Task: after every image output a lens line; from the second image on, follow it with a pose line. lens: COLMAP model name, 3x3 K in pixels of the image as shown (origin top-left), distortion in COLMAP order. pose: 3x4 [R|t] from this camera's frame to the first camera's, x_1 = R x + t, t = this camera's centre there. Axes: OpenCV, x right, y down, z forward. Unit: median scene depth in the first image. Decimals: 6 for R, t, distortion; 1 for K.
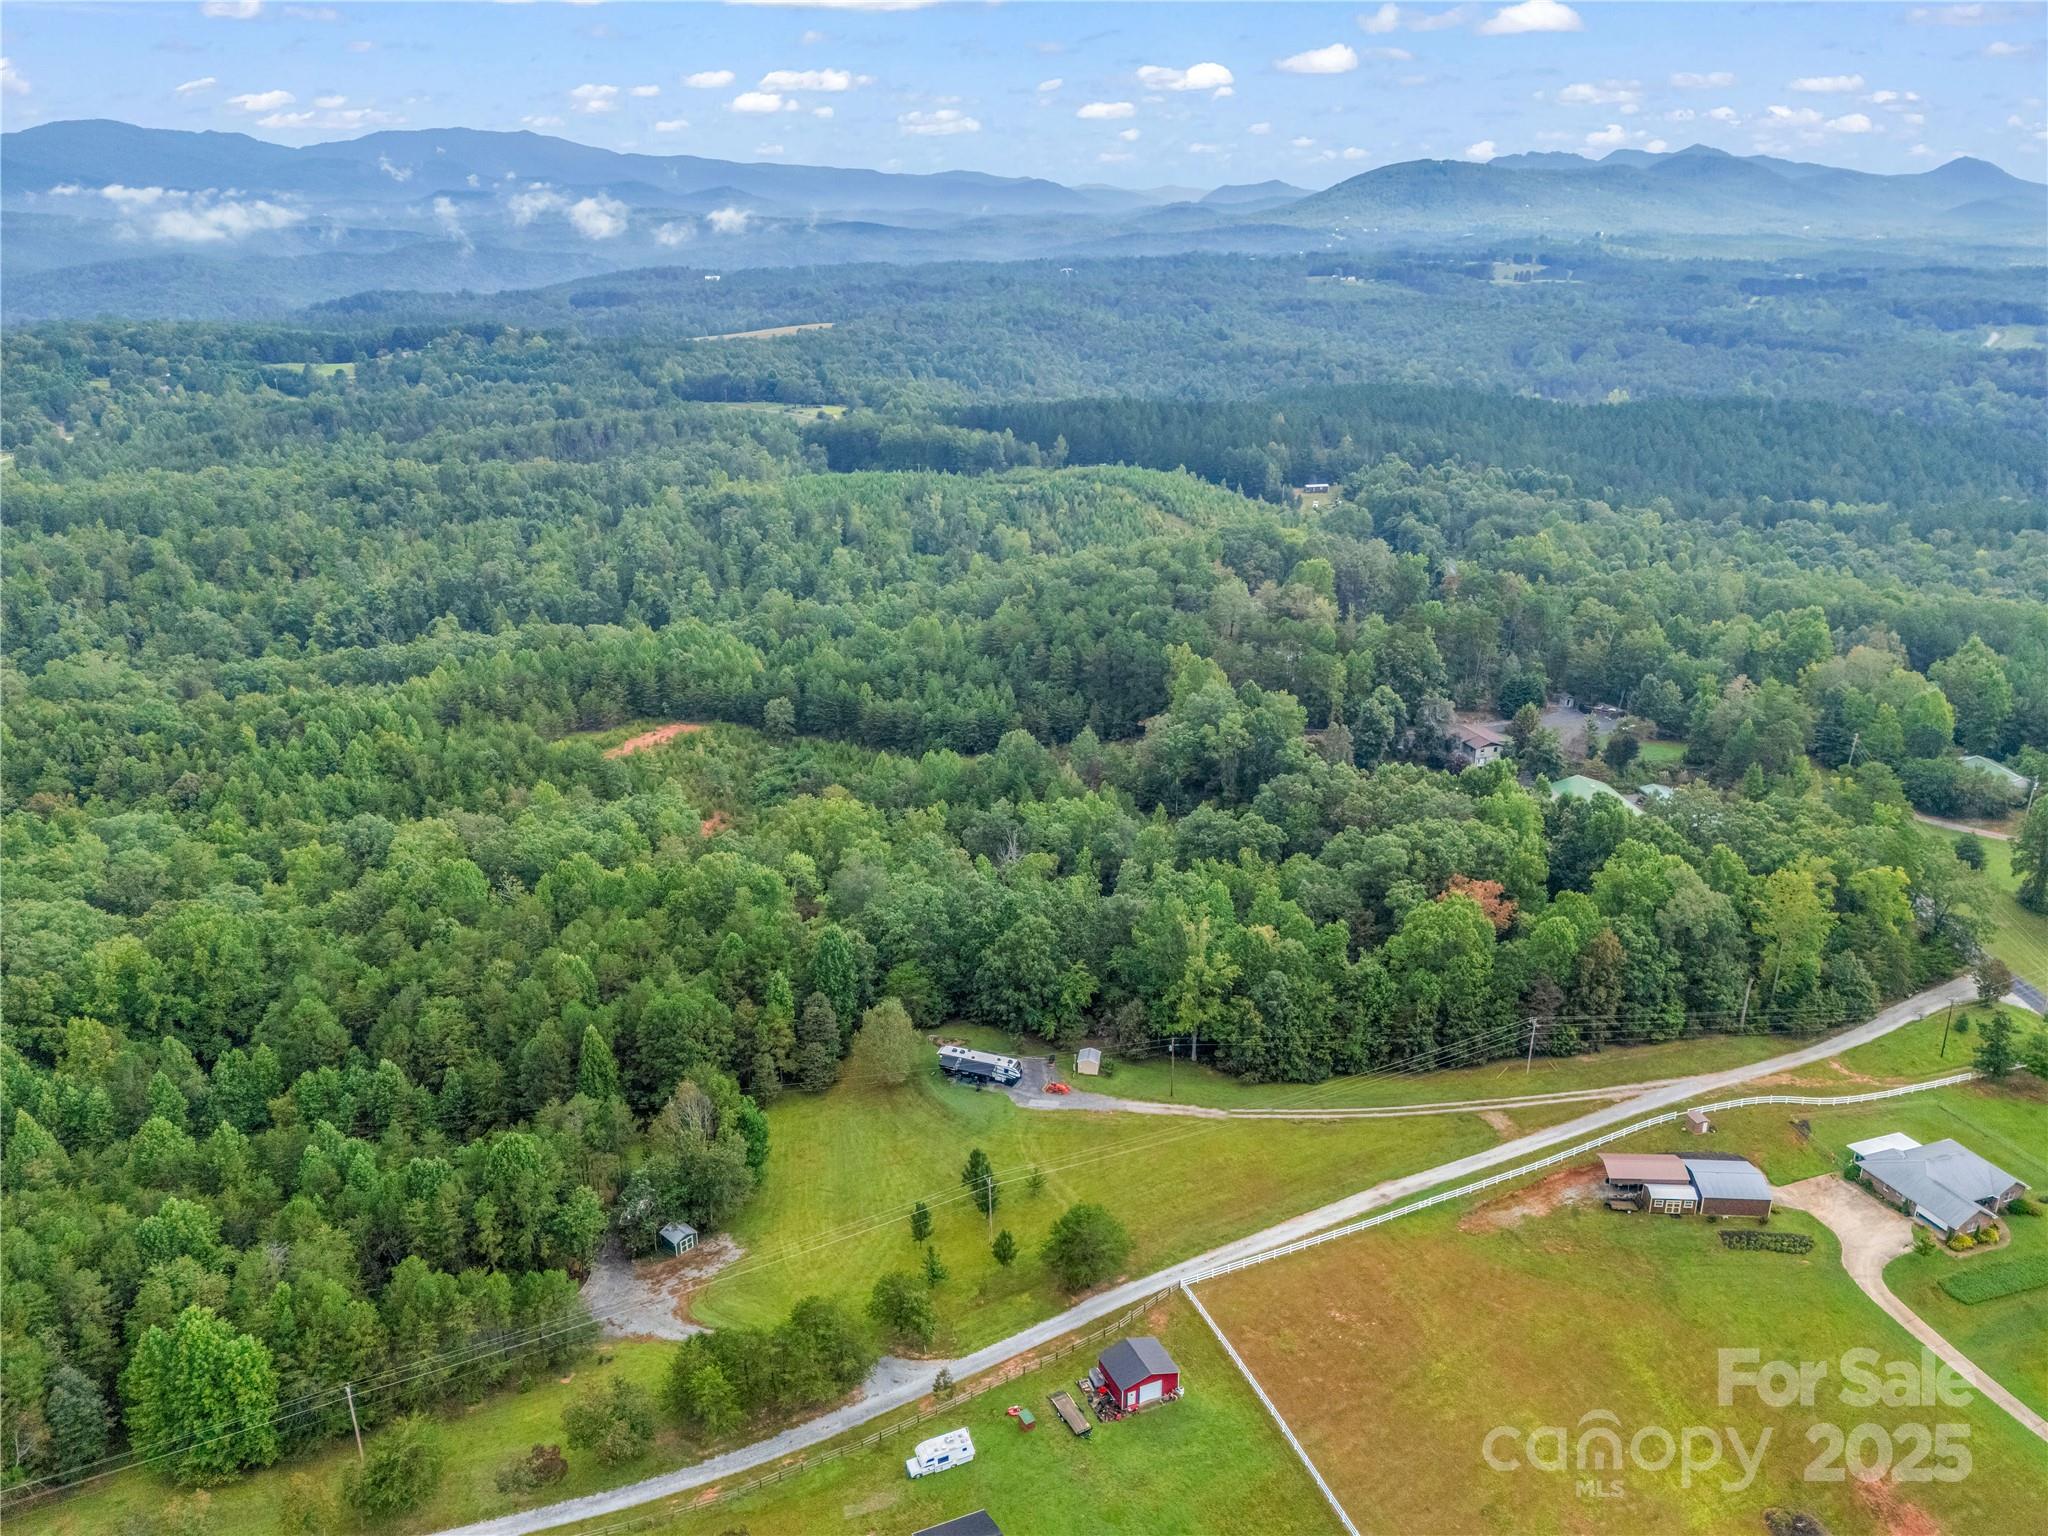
lens RADIAL K [[1515.2, 0, 1022.2], [0, 1515.2, 799.9], [0, 0, 1]] dist [0.080243, -0.079392]
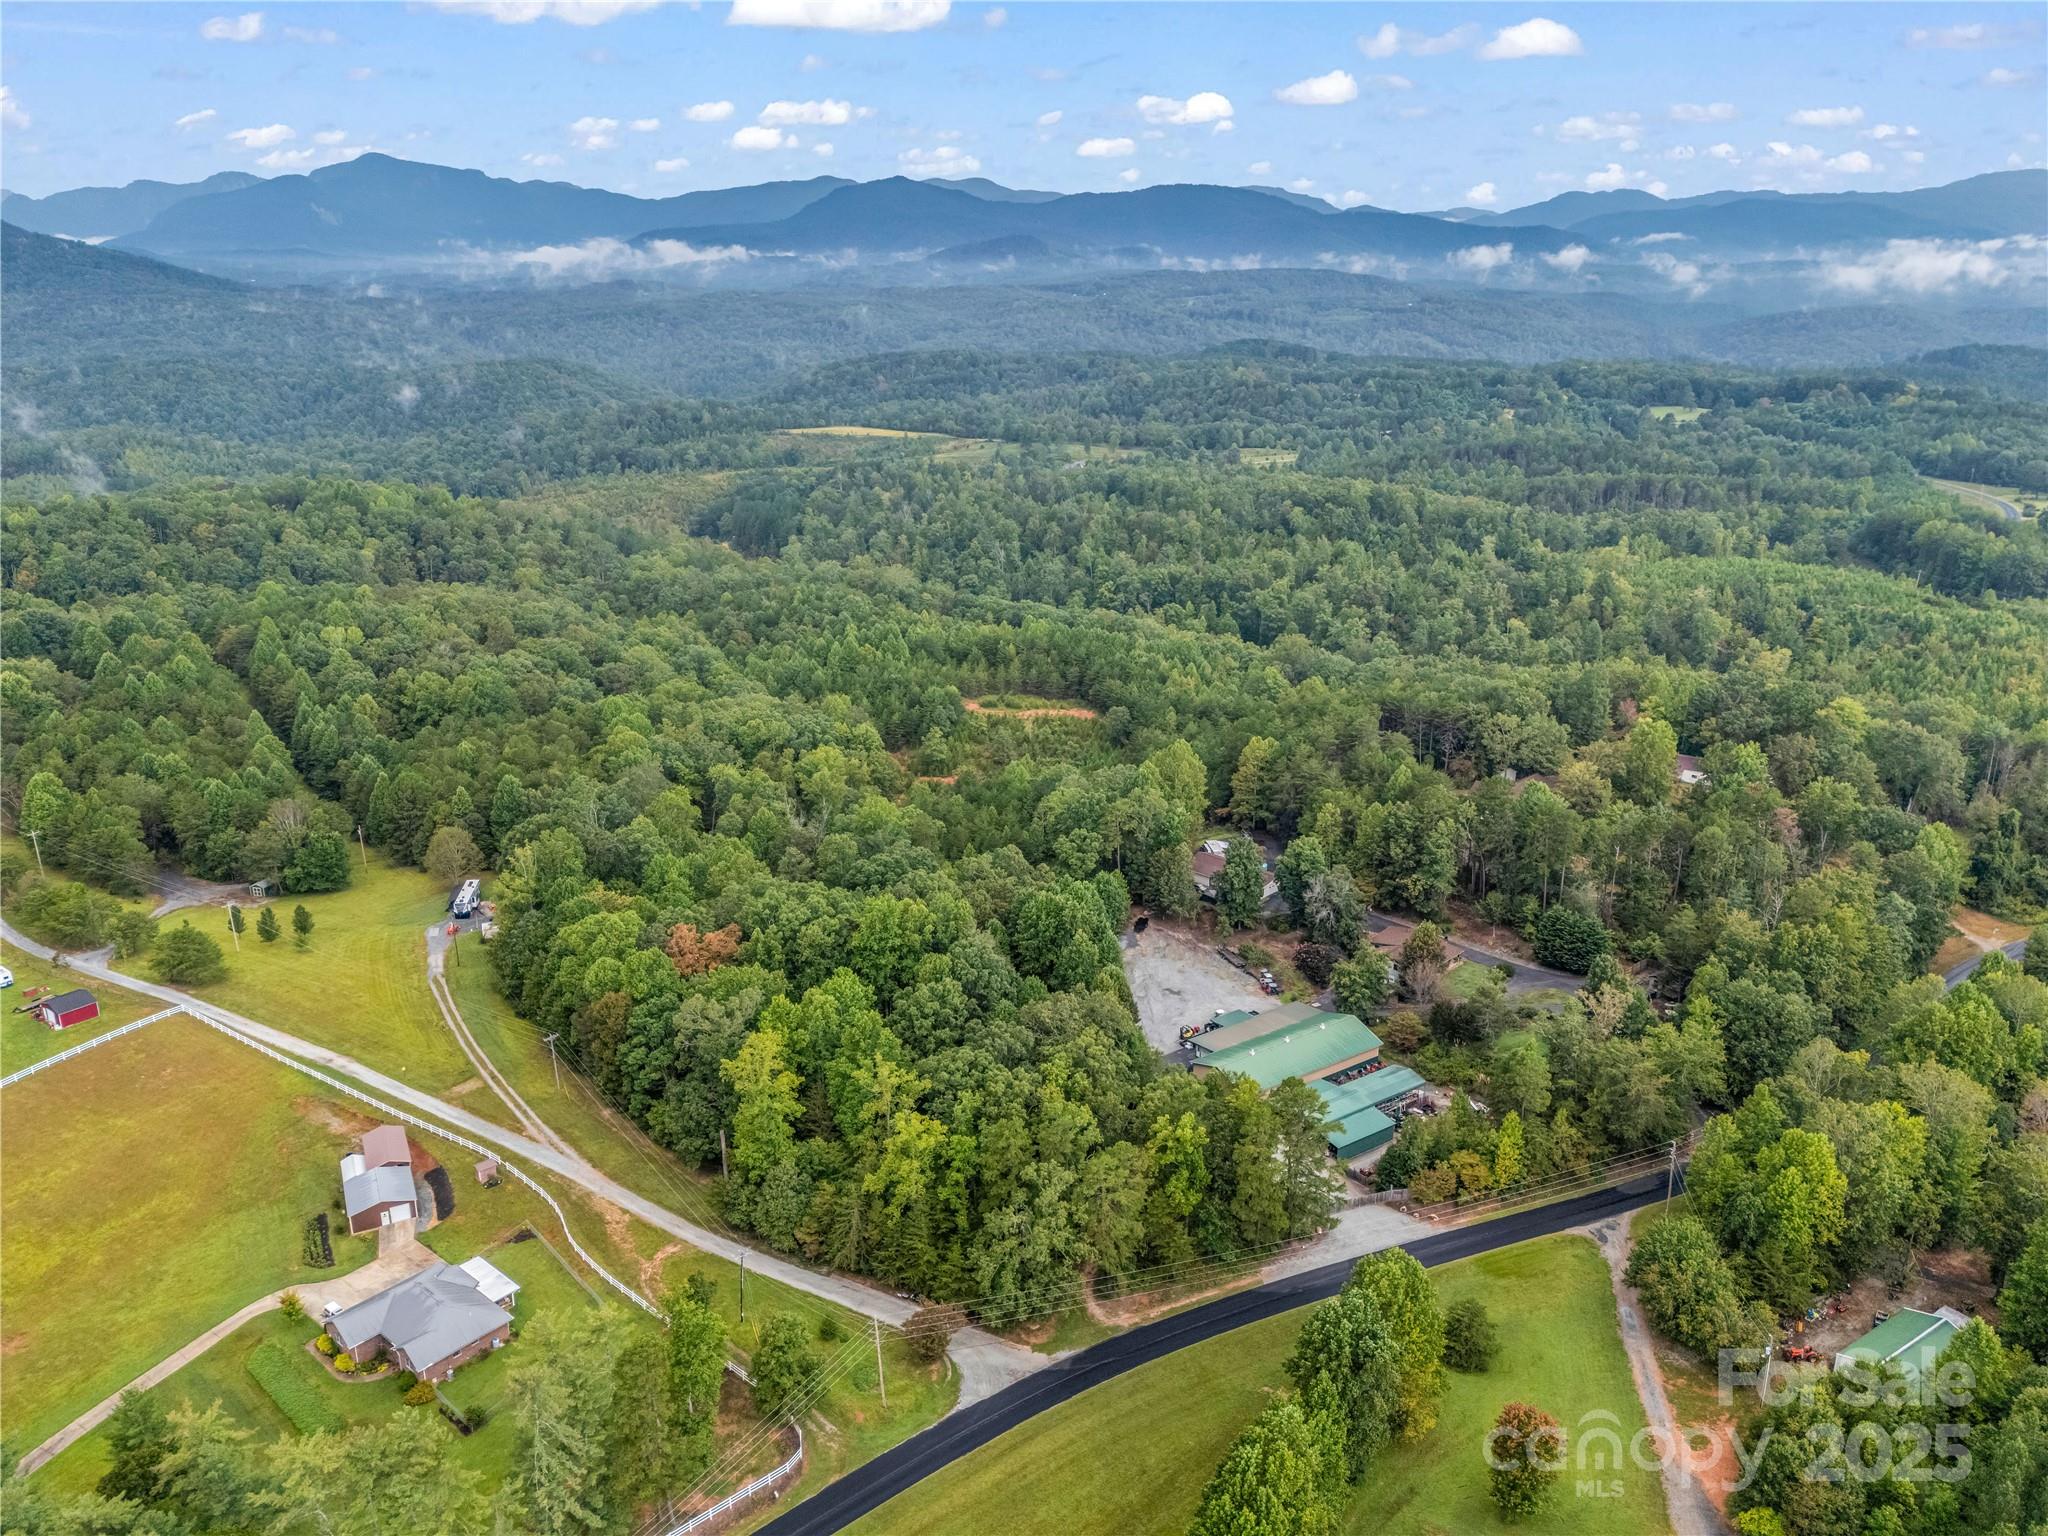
lens RADIAL K [[1528.9, 0, 1022.6], [0, 1528.9, 773.2], [0, 0, 1]] dist [0.076430, -0.069584]
pose [[0.480653, 0.280289, -0.830909, 0.711879], [-0.318918, 0.938530, 0.132109, -0.141983], [0.816862, 0.201493, 0.540497, 0.362652]]
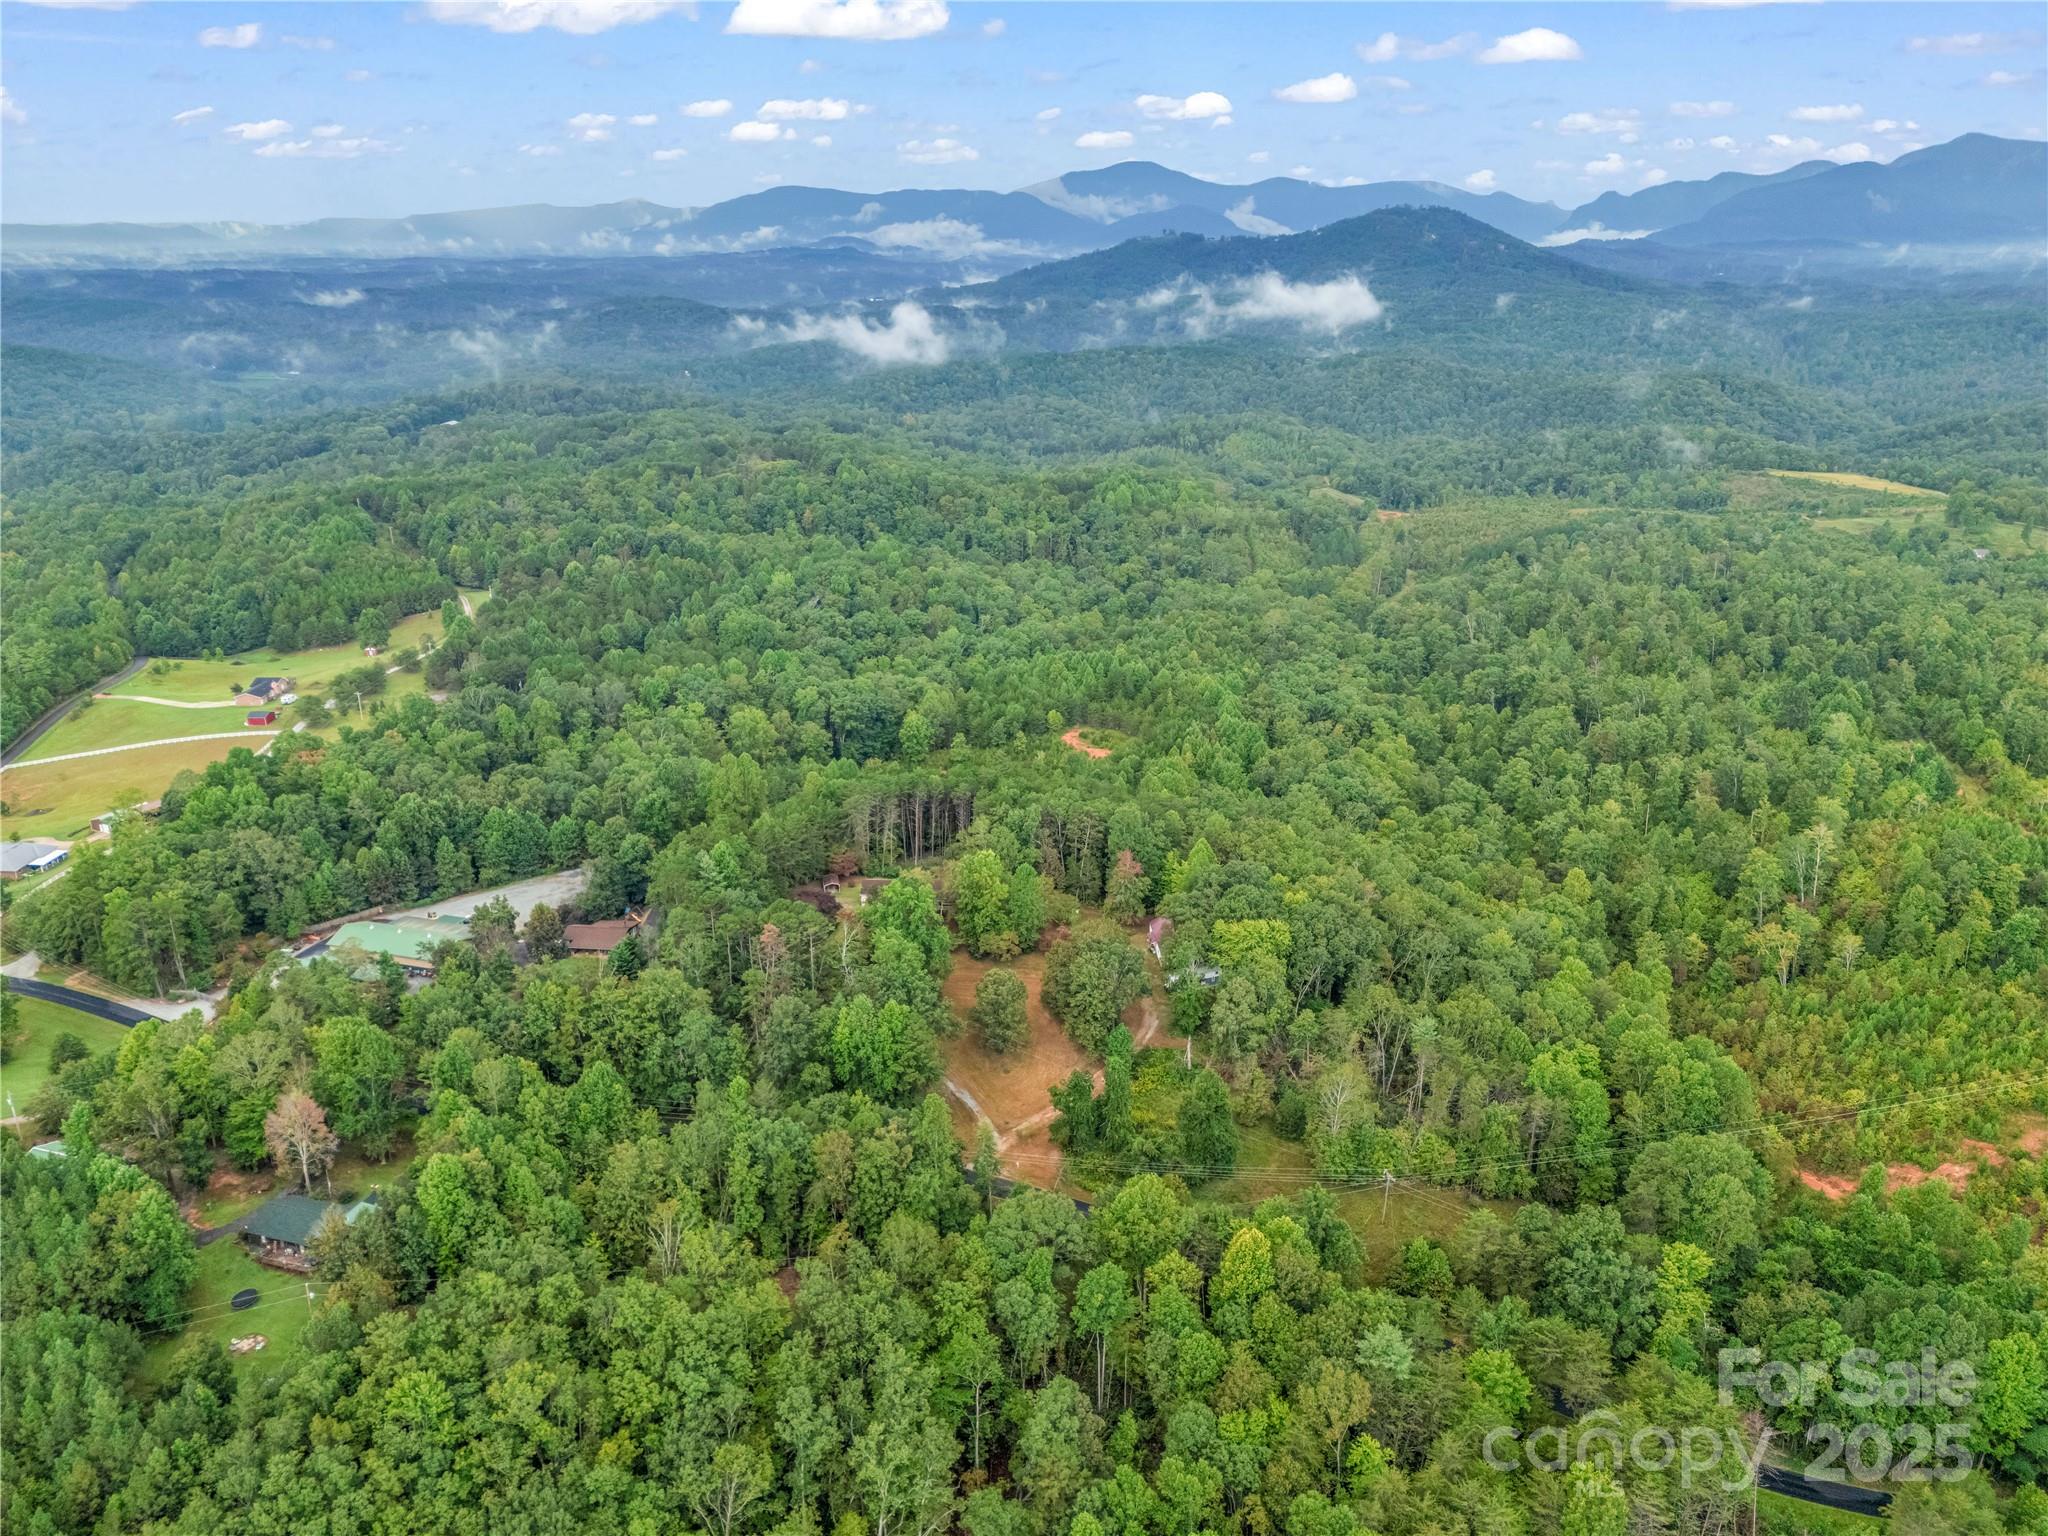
lens RADIAL K [[1515.2, 0, 1022.2], [0, 1515.2, 799.9], [0, 0, 1]] dist [0.080243, -0.079392]
pose [[-0.400440, 0.316161, -0.860052, 0.855629], [-0.333970, 0.823674, 0.458285, -0.550352], [0.853294, 0.470747, -0.224244, 1.221527]]
